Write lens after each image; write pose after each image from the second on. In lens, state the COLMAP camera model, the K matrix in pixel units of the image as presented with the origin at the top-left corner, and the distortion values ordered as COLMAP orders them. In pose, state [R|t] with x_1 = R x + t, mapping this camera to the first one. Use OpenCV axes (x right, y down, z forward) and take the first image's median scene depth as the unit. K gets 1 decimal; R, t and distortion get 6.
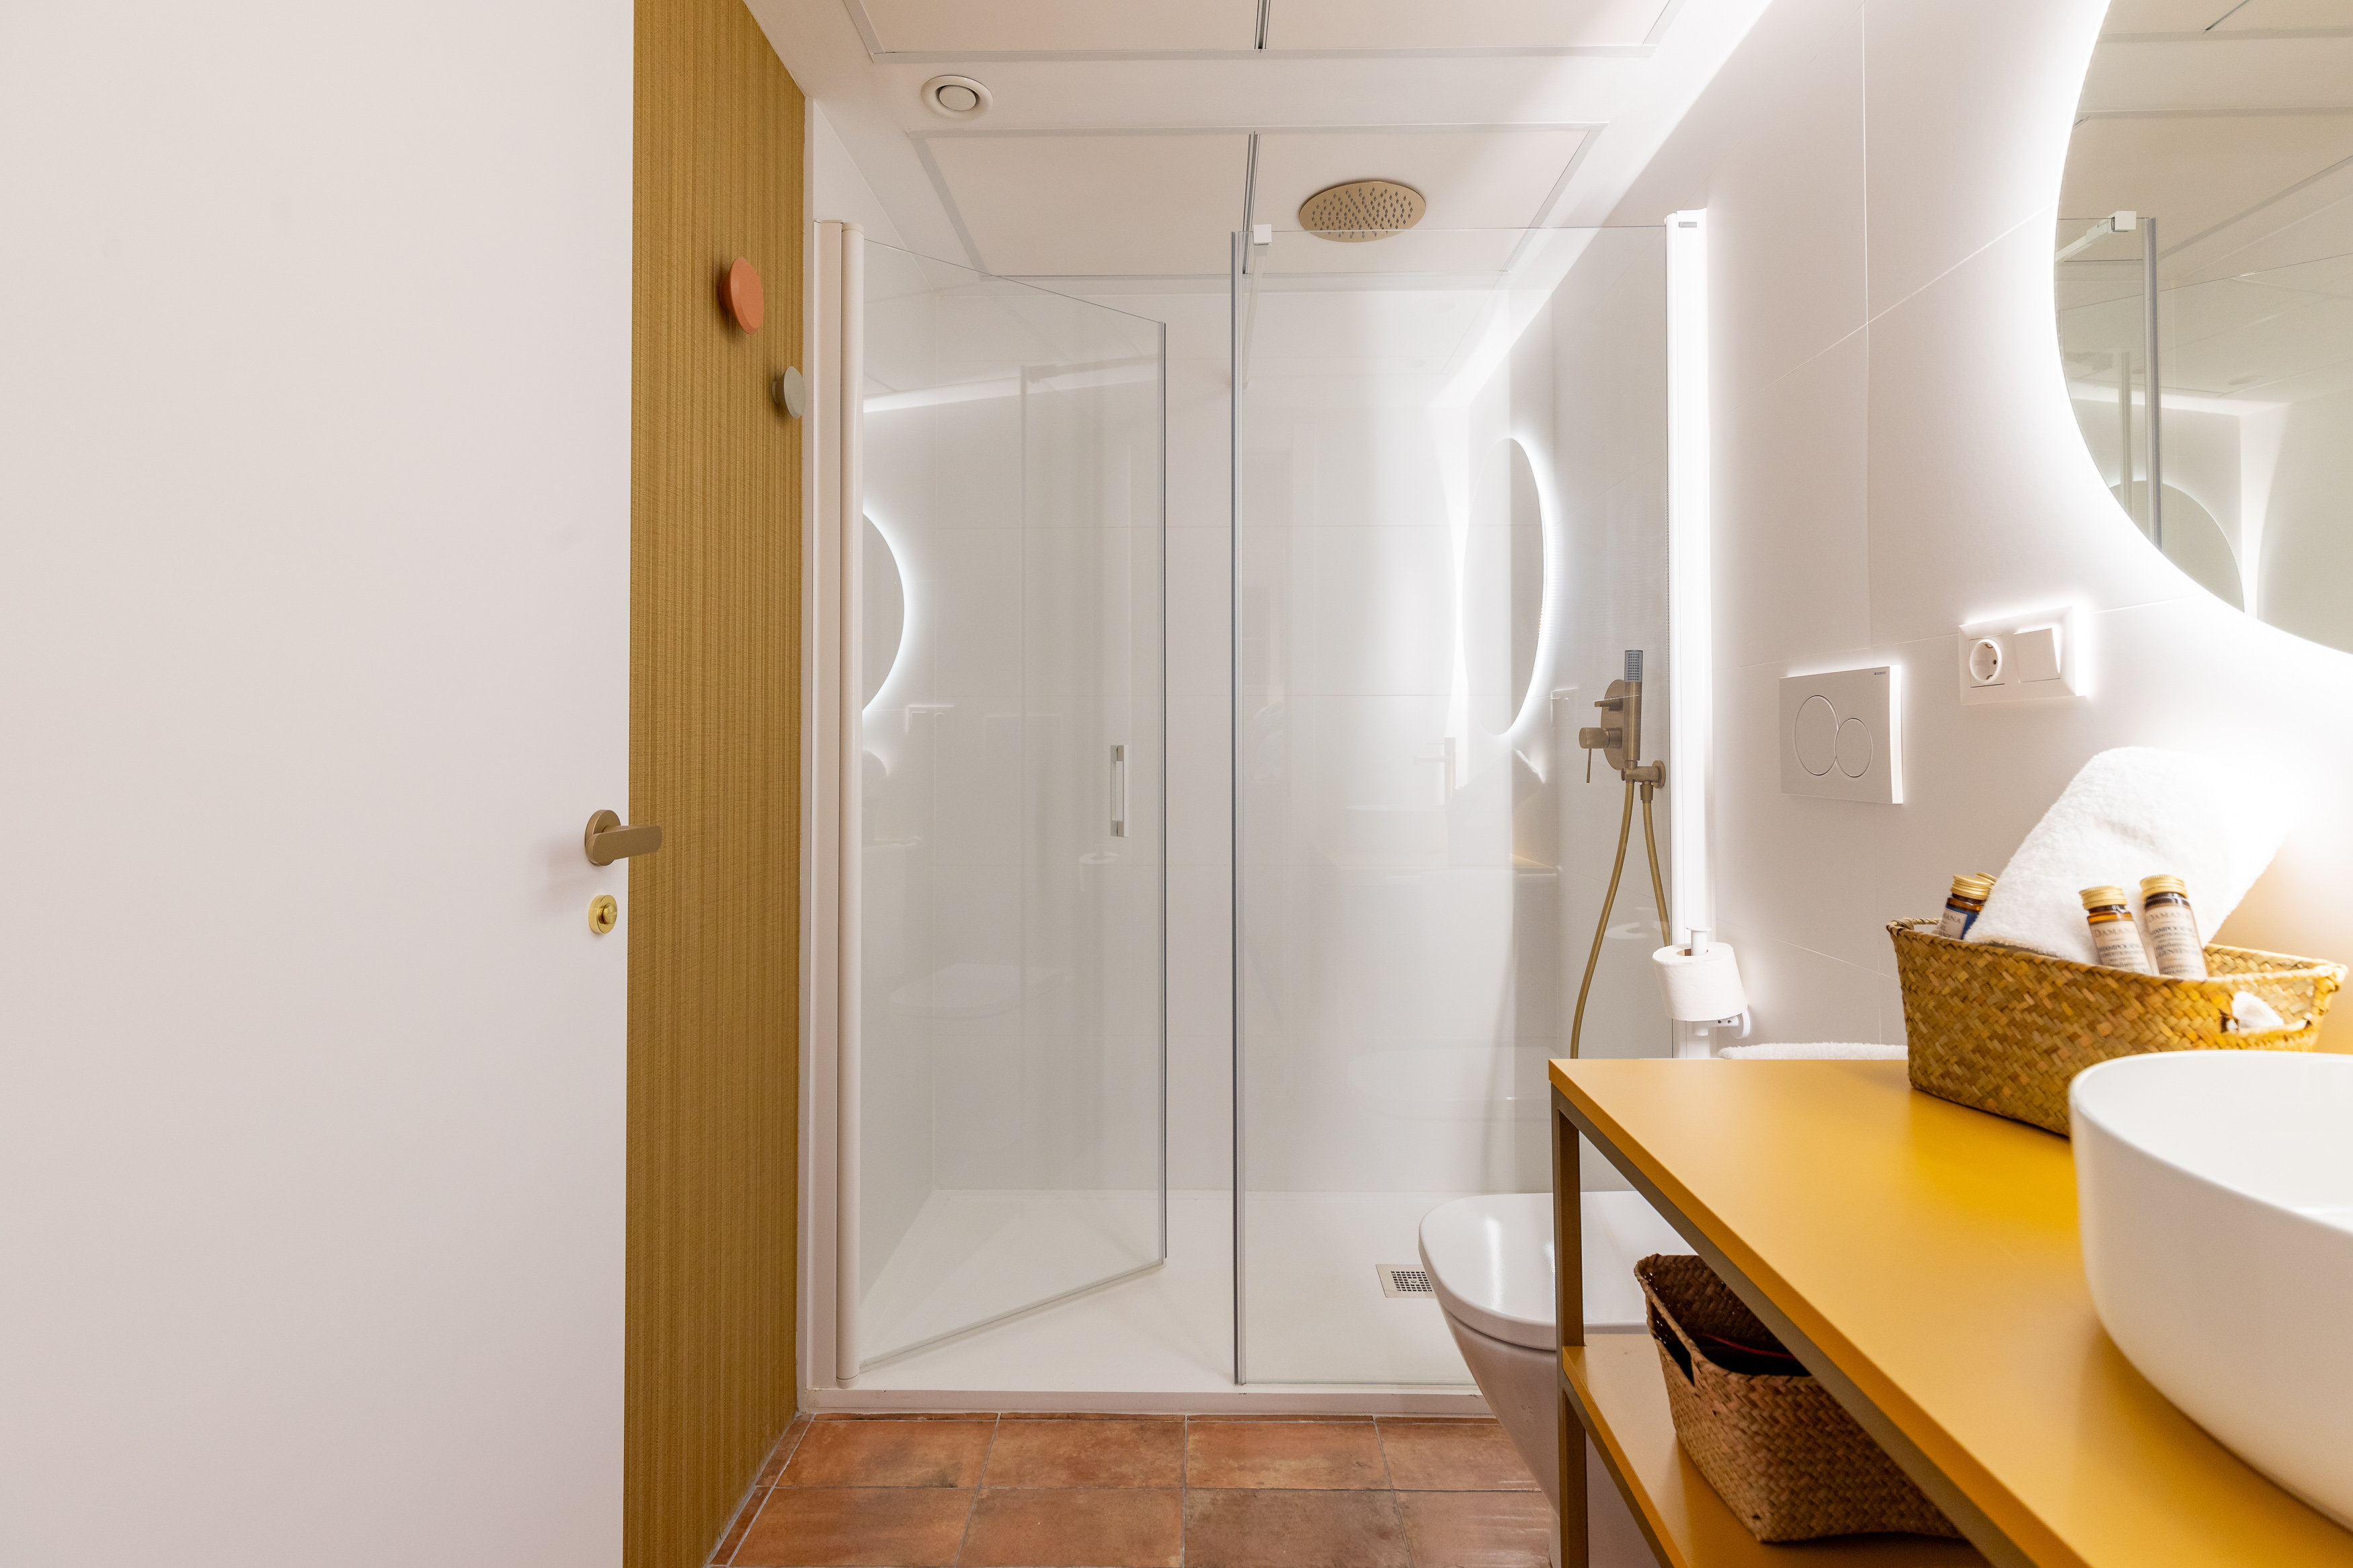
lens RADIAL K [[1062.9, 0, 1181.6], [0, 1062.9, 741.3], [0, 0, 1]] dist [0.009641, 0.000253]
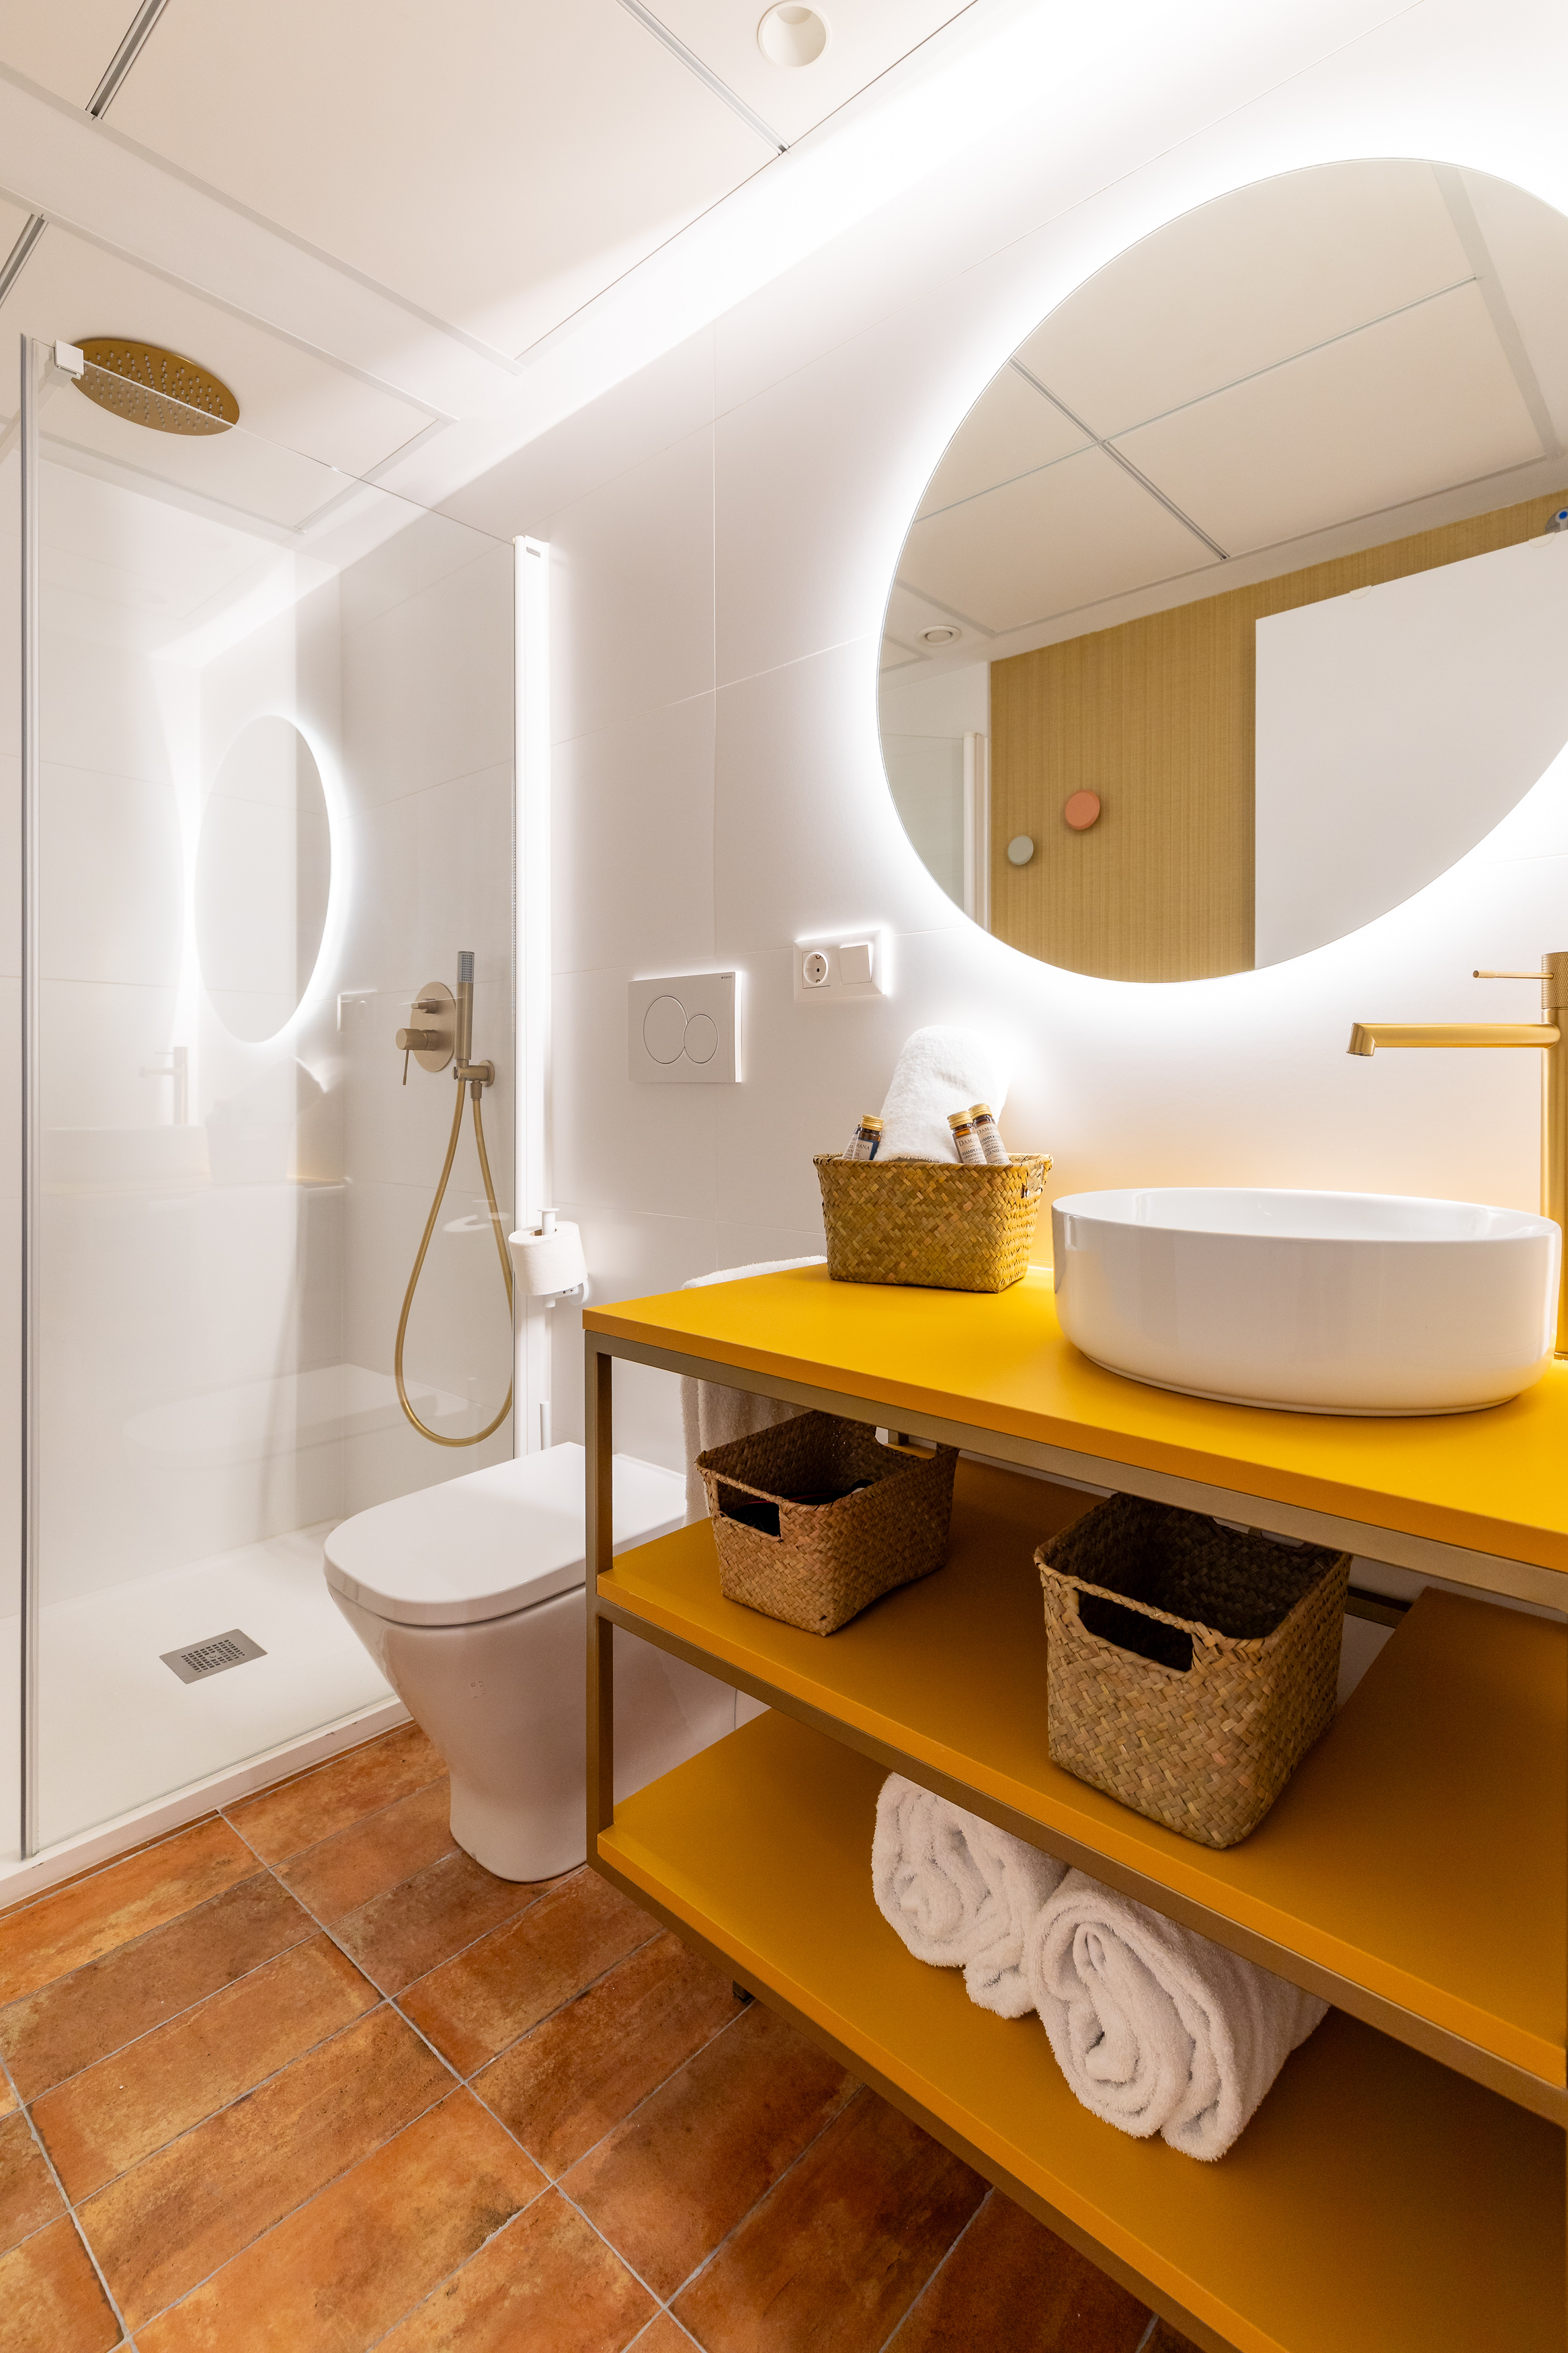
lens RADIAL K [[1084.2, 0, 789.0], [0, 1084.2, 1099.0], [0, 0, 1]] dist [0.008936, -0.001542]
pose [[0.662739, -0.006317, 0.748824, -0.362012], [-0.009023, 0.999824, 0.016420, 0.085362], [-0.748796, -0.017639, 0.662565, 0.171906]]
